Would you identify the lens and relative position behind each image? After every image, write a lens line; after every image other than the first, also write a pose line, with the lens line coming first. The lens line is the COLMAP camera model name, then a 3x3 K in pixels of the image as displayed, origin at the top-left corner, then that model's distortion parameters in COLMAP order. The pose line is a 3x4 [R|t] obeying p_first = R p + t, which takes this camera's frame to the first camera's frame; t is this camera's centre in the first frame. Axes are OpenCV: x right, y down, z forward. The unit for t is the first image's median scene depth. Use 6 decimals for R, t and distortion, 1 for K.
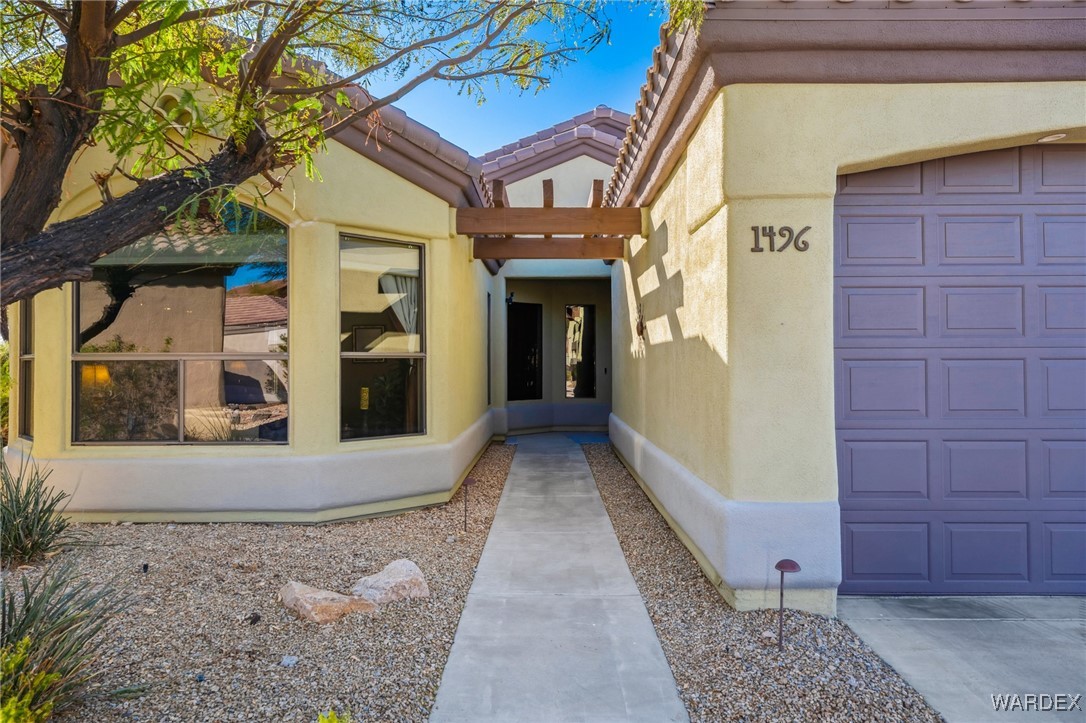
lens RADIAL K [[653.3, 0, 544.3], [0, 653.3, 343.3], [0, 0, 1]] dist [-0.000065, -0.000075]
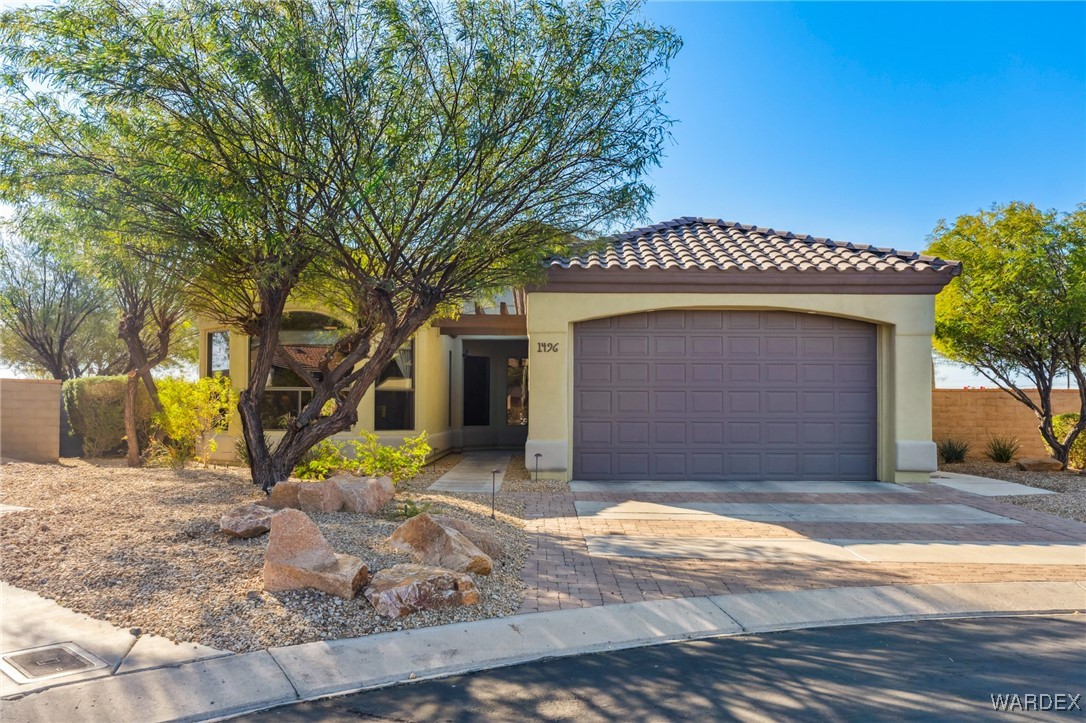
lens RADIAL K [[871.0, 0, 543.0], [0, 871.0, 361.5], [0, 0, 1]] dist [-0.004394, -0.000820]
pose [[0.999880, 0.012670, 0.008921, 0.180378], [-0.012387, 0.999439, -0.031106, 0.011720], [-0.009310, 0.030992, 0.999476, -1.644274]]
